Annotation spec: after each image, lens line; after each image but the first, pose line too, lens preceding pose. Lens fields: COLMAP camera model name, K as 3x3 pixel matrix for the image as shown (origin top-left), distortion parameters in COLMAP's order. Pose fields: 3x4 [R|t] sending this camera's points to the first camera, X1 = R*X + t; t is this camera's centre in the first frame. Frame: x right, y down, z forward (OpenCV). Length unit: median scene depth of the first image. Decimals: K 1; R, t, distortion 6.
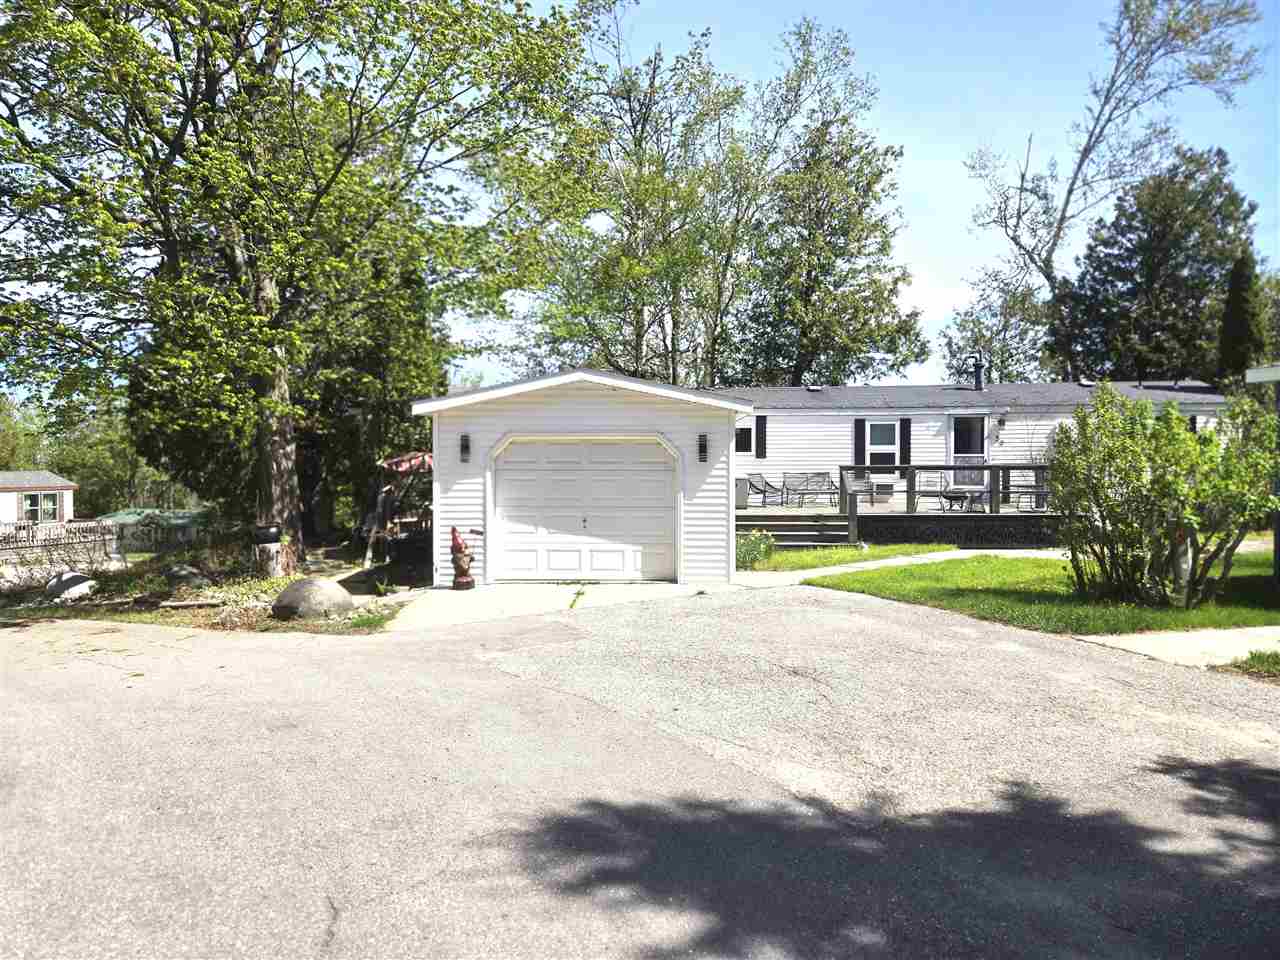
lens RADIAL K [[859.1, 0, 644.8], [0, 859.1, 472.2], [0, 0, 1]] dist [0.081357, -0.072492]
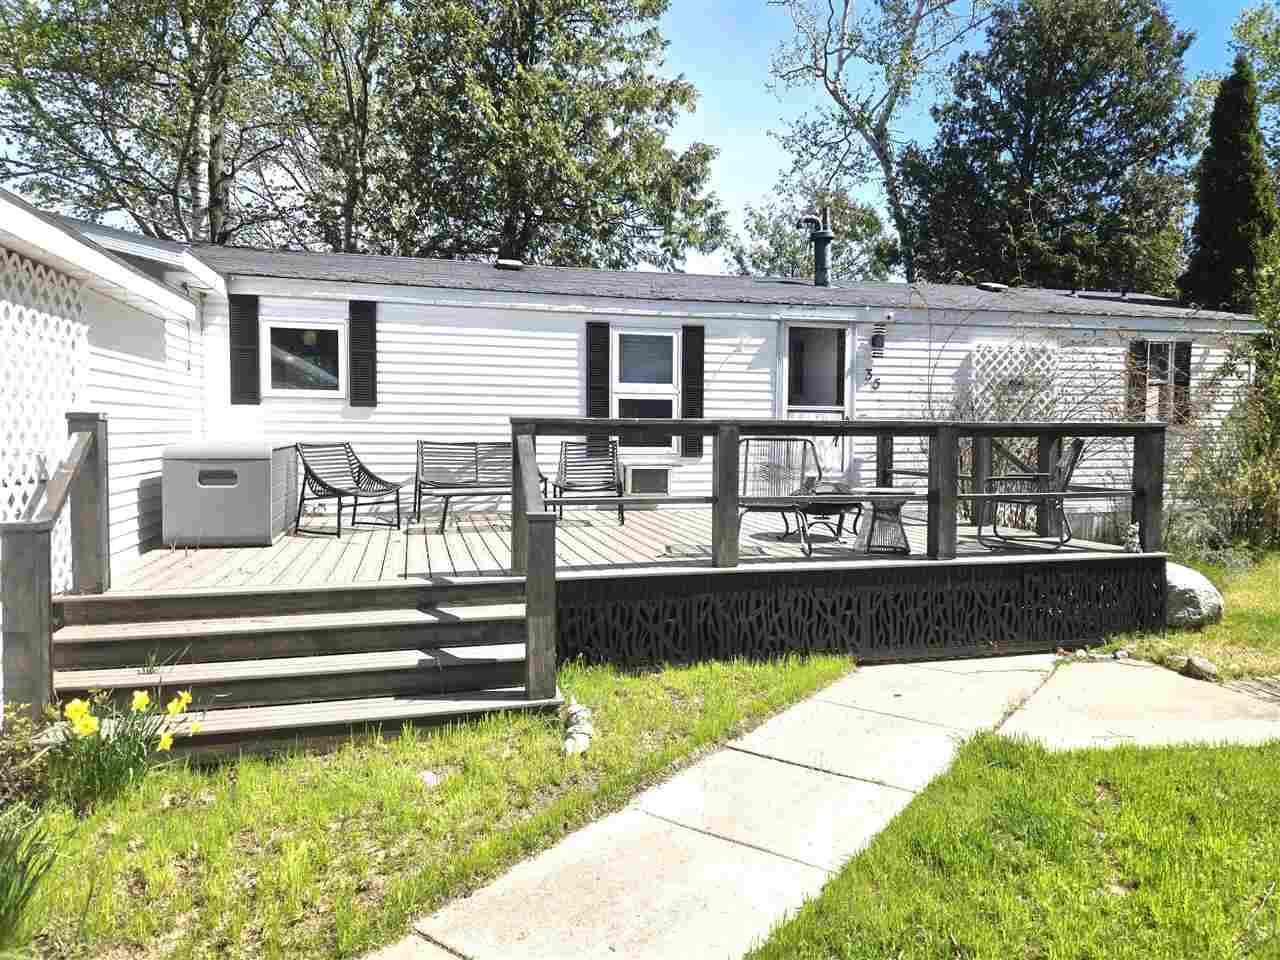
lens RADIAL K [[859.1, 0, 644.8], [0, 859.1, 472.2], [0, 0, 1]] dist [0.081357, -0.072492]
pose [[0.964464, -0.003005, 0.264196, 0.154867], [-0.004432, 0.999611, 0.027547, 0.003241], [-0.264176, -0.027739, 0.964076, 0.562074]]
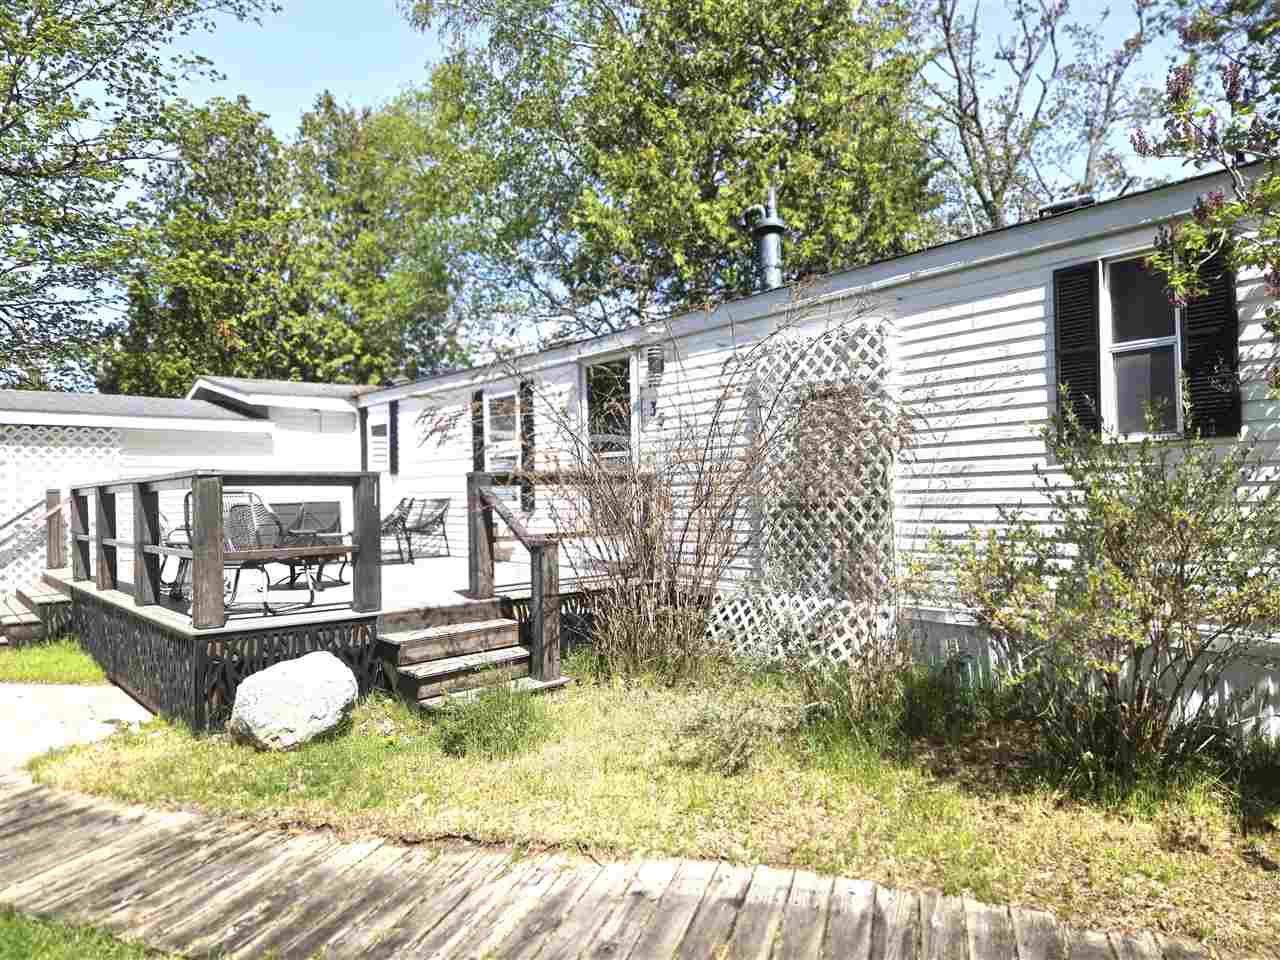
lens RADIAL K [[859.1, 0, 644.8], [0, 859.1, 472.2], [0, 0, 1]] dist [0.081357, -0.072492]
pose [[0.636059, -0.026166, -0.771196, 0.700083], [0.005107, 0.999546, -0.029702, 0.000880], [0.771623, 0.014954, 0.635904, 0.754128]]
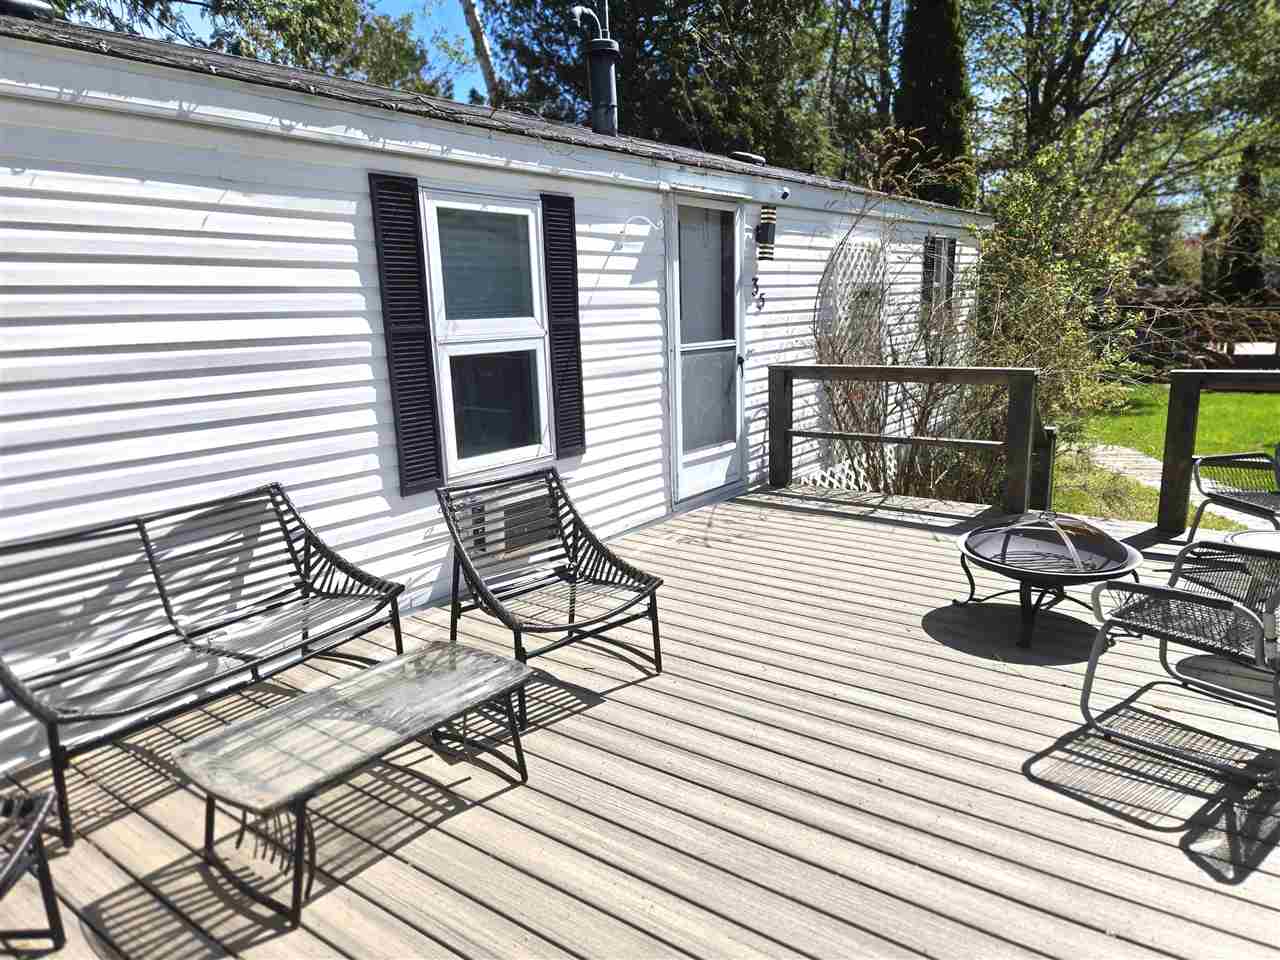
lens RADIAL K [[859.1, 0, 644.8], [0, 859.1, 472.2], [0, 0, 1]] dist [0.081357, -0.072492]
pose [[0.605095, -0.165834, 0.778690, 0.125335], [0.035726, 0.982737, 0.181527, -0.031110], [-0.795351, -0.082022, 0.600574, 0.838594]]
